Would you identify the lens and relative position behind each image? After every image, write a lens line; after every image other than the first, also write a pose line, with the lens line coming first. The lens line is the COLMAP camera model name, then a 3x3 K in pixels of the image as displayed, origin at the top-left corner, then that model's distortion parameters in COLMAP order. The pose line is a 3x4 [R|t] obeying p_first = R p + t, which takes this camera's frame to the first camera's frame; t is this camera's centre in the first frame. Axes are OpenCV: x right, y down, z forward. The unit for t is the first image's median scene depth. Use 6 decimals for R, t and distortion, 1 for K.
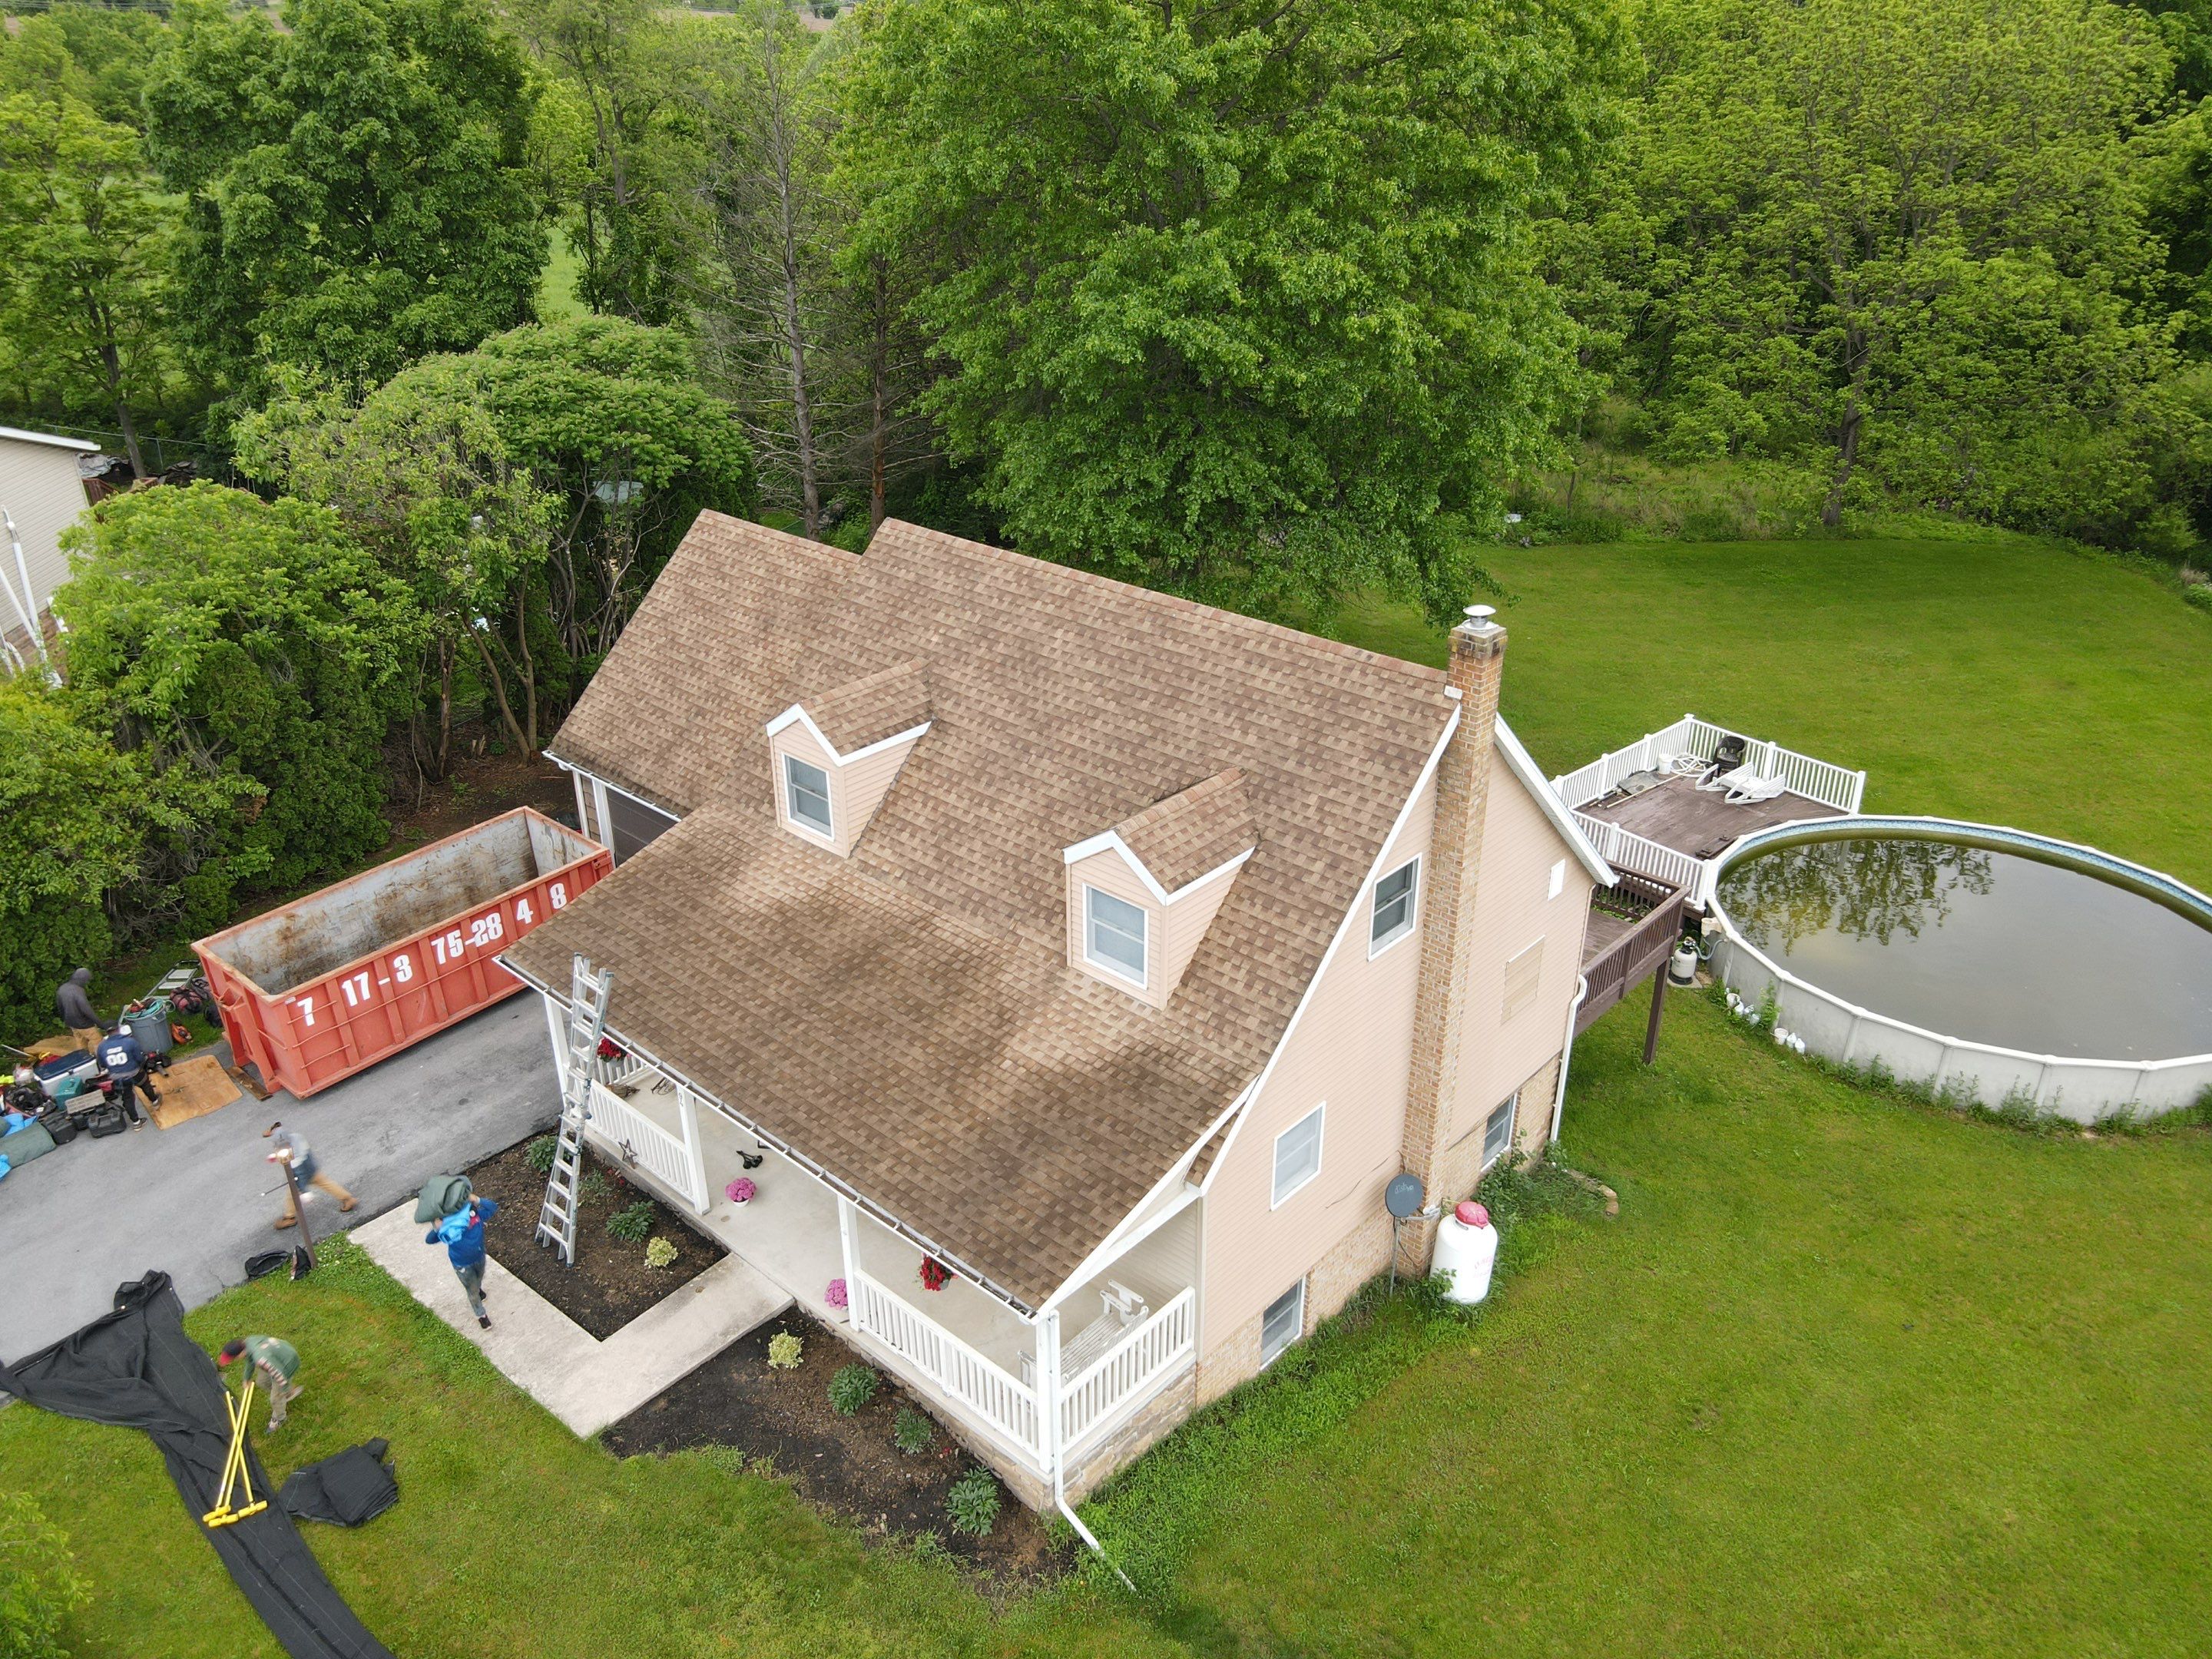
lens RADIAL K [[1639.5, 0, 1102.4], [0, 1639.5, 823.7], [0, 0, 1]] dist [-0.014134, 0.048691]
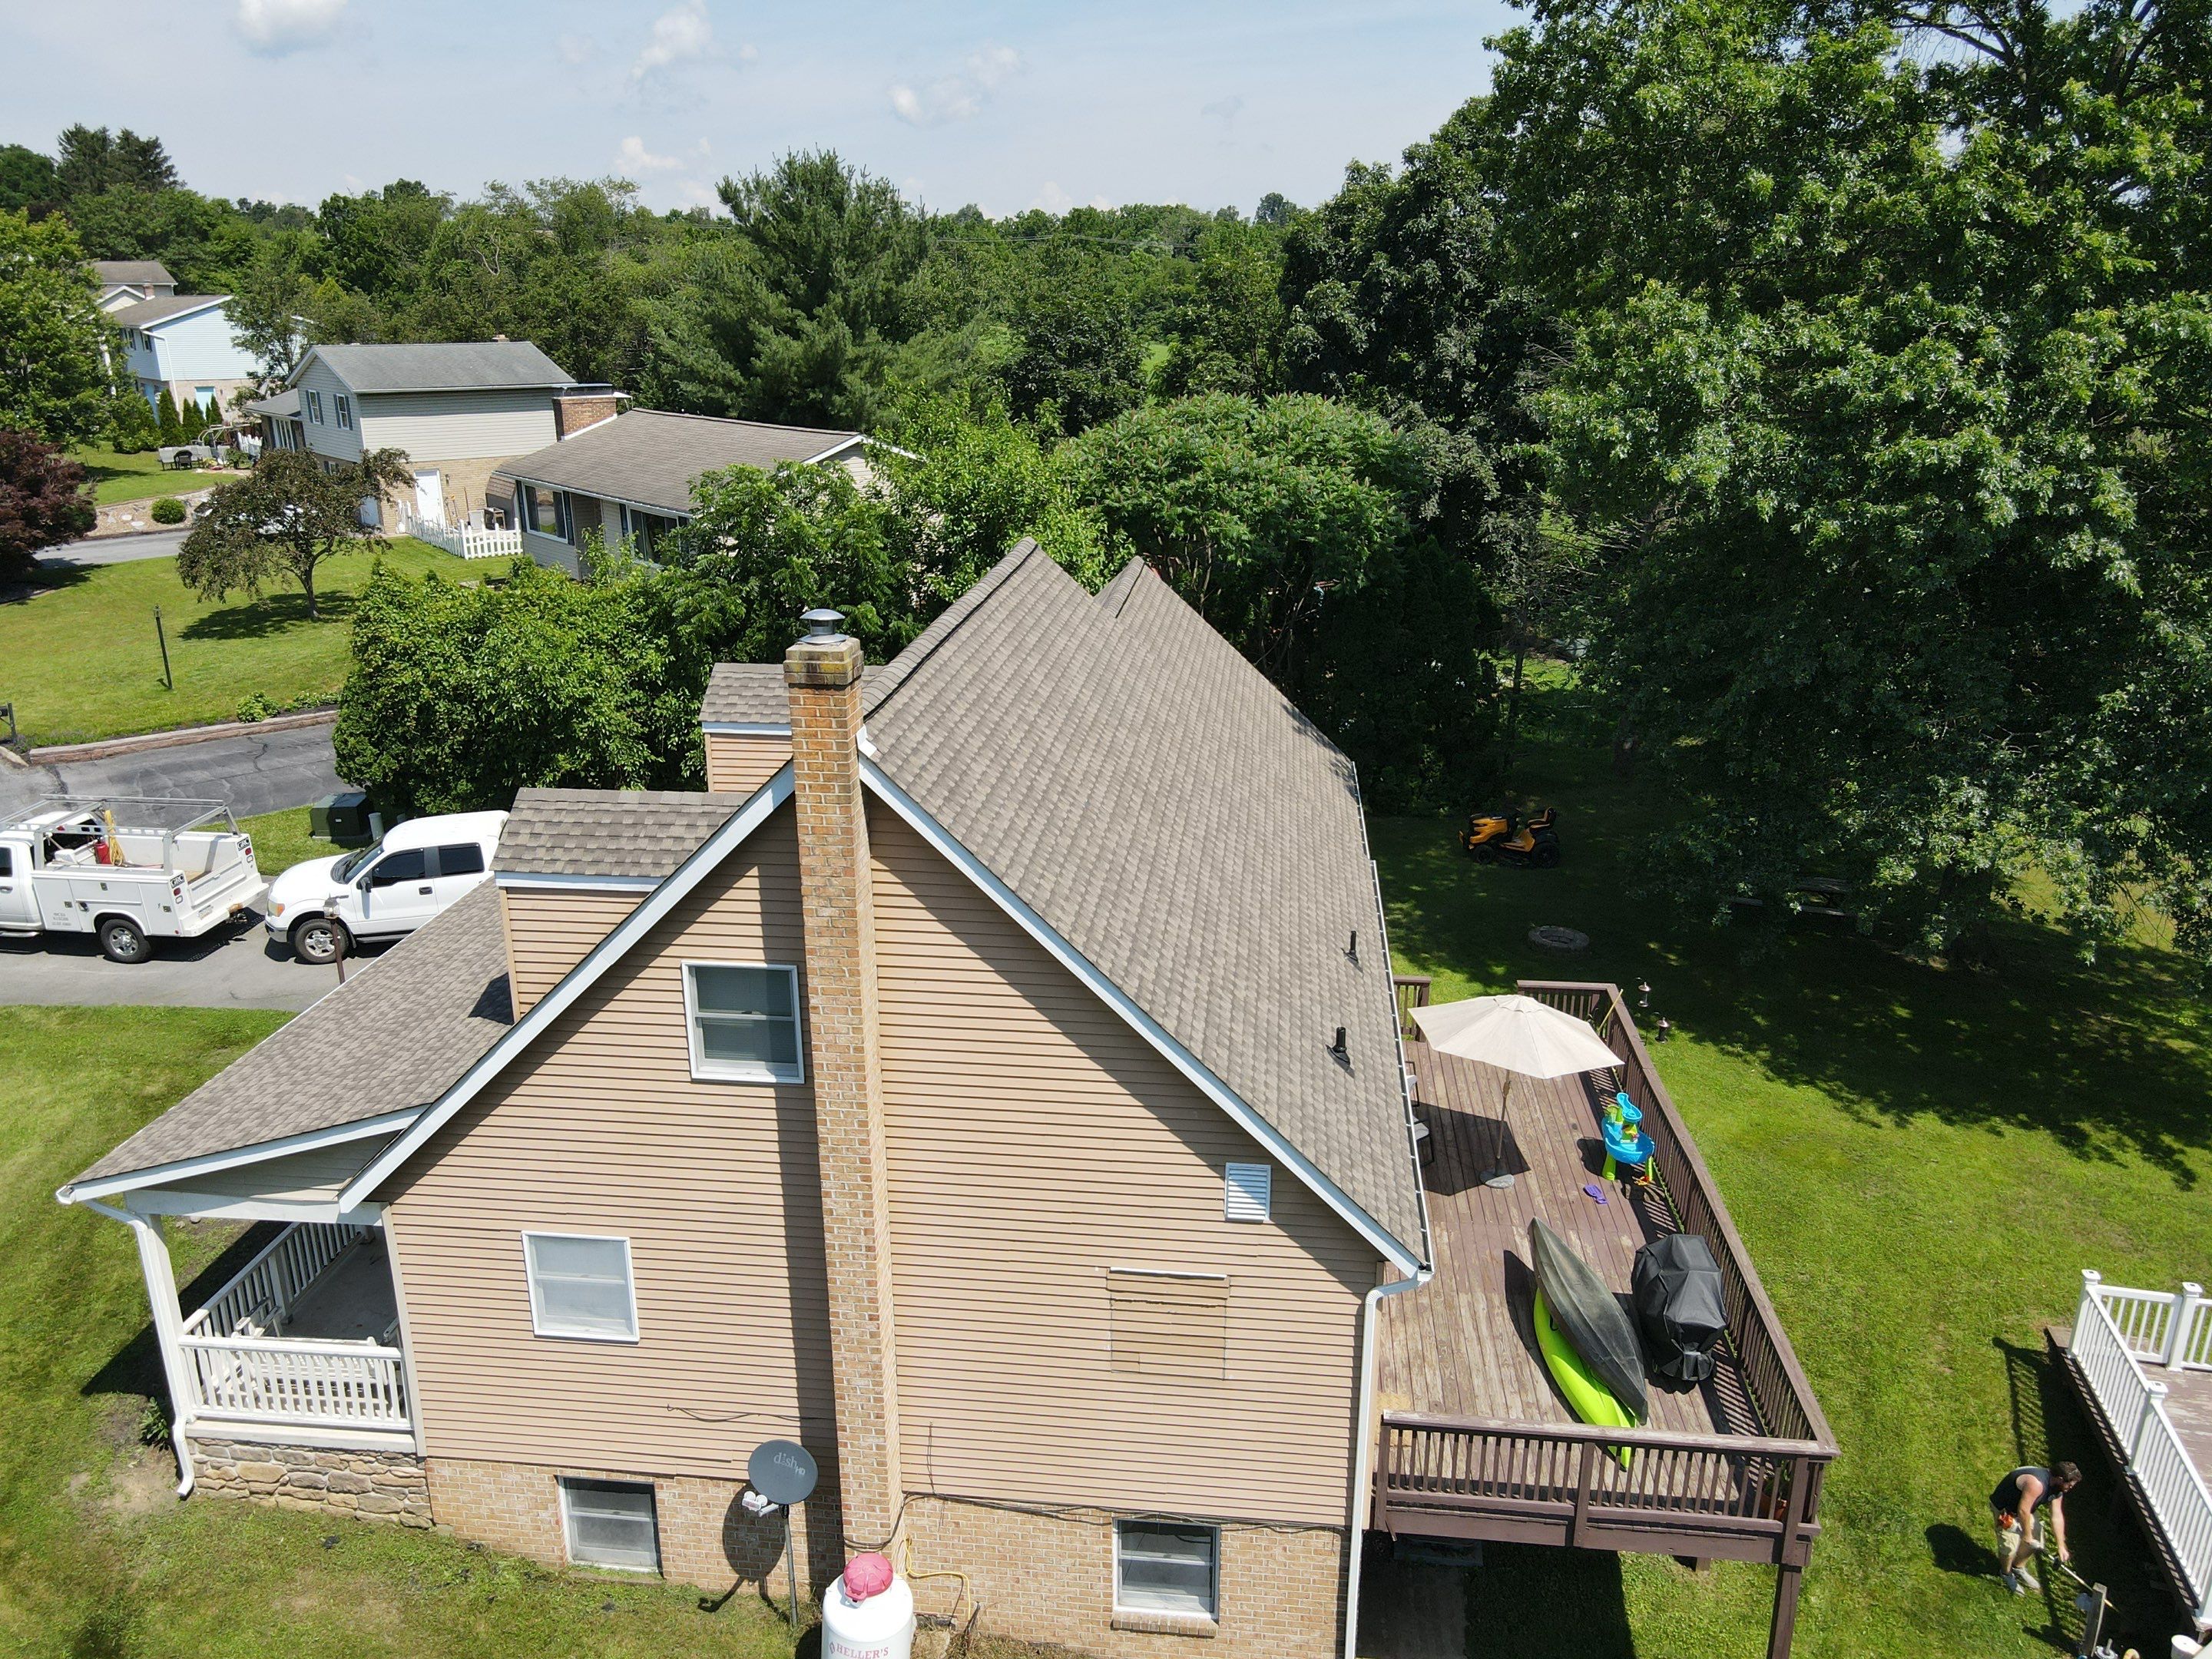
lens RADIAL K [[1639.5, 0, 1102.4], [0, 1639.5, 823.7], [0, 0, 1]] dist [-0.014134, 0.048691]
pose [[0.590779, 0.248170, -0.767719, 0.730697], [-0.358814, 0.933061, 0.025501, -0.093298], [0.722657, 0.260402, 0.640279, 0.592923]]
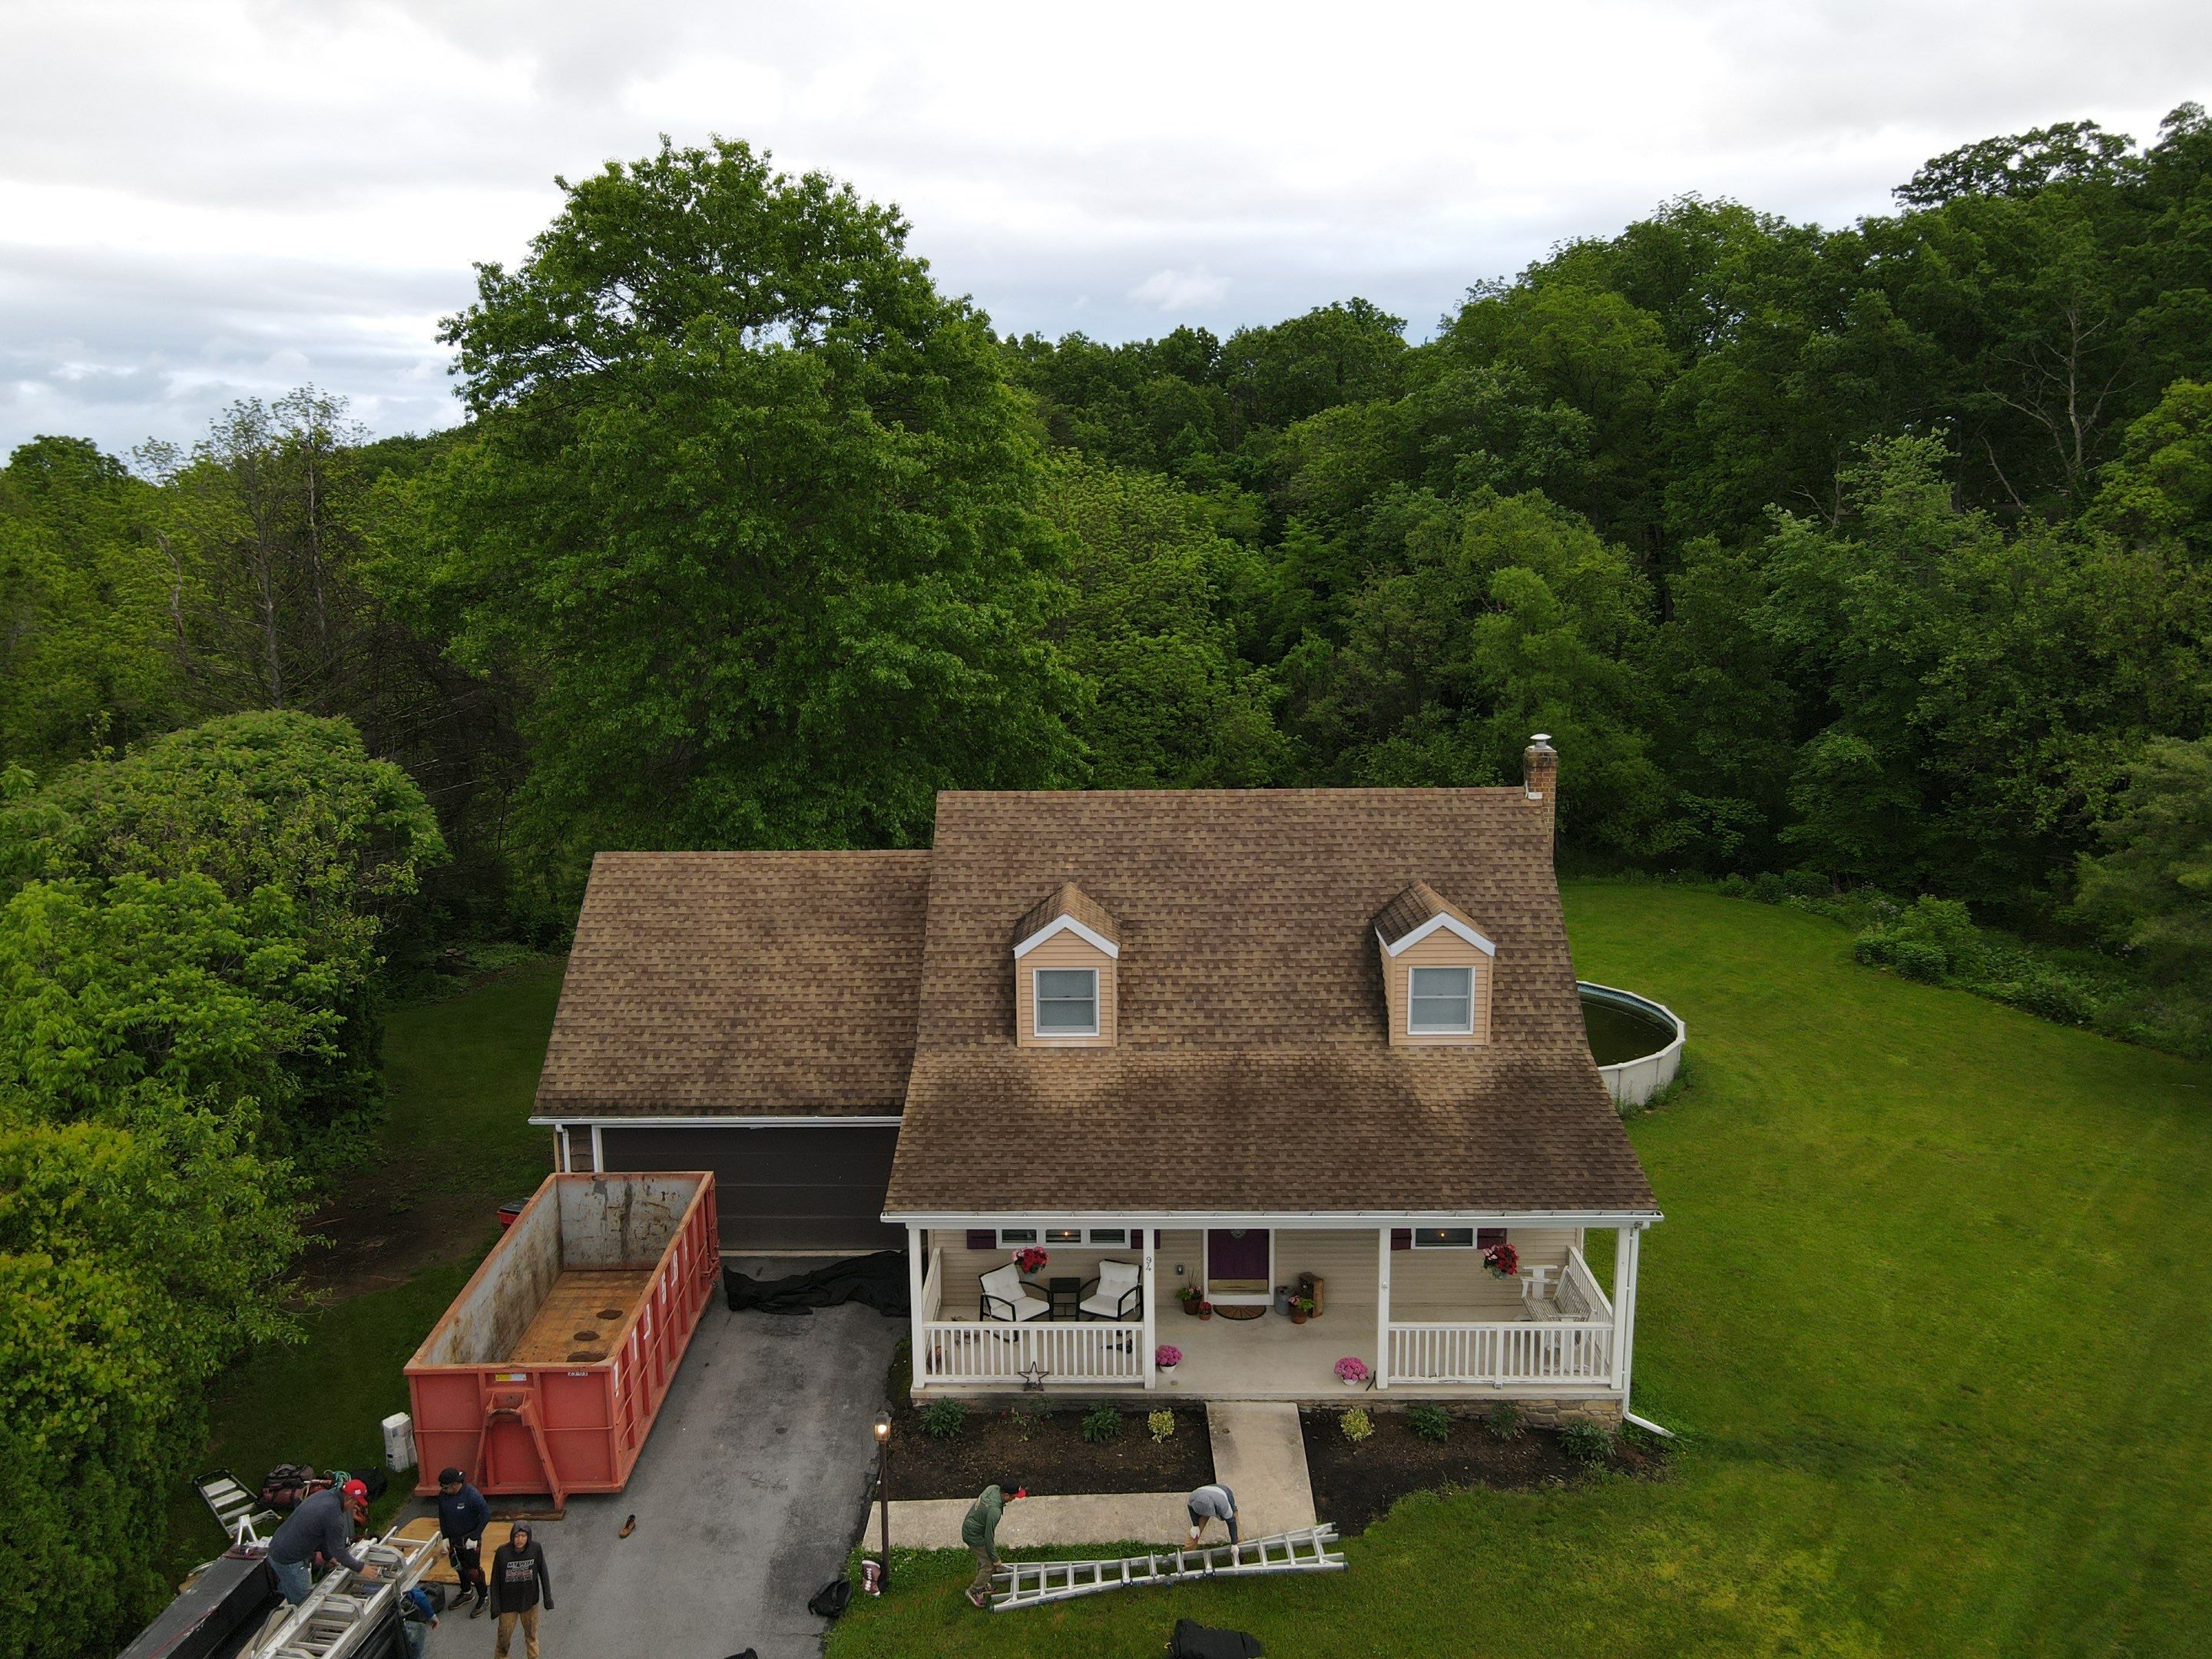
lens RADIAL K [[1629.0, 0, 1100.7], [0, 1629.0, 837.4], [0, 0, 1]] dist [-0.008721, 0.051107]
pose [[0.750648, -0.119868, 0.649738, -0.920107], [0.298871, 0.938643, -0.172121, 0.080125], [-0.589240, 0.323390, 0.740415, 0.144921]]
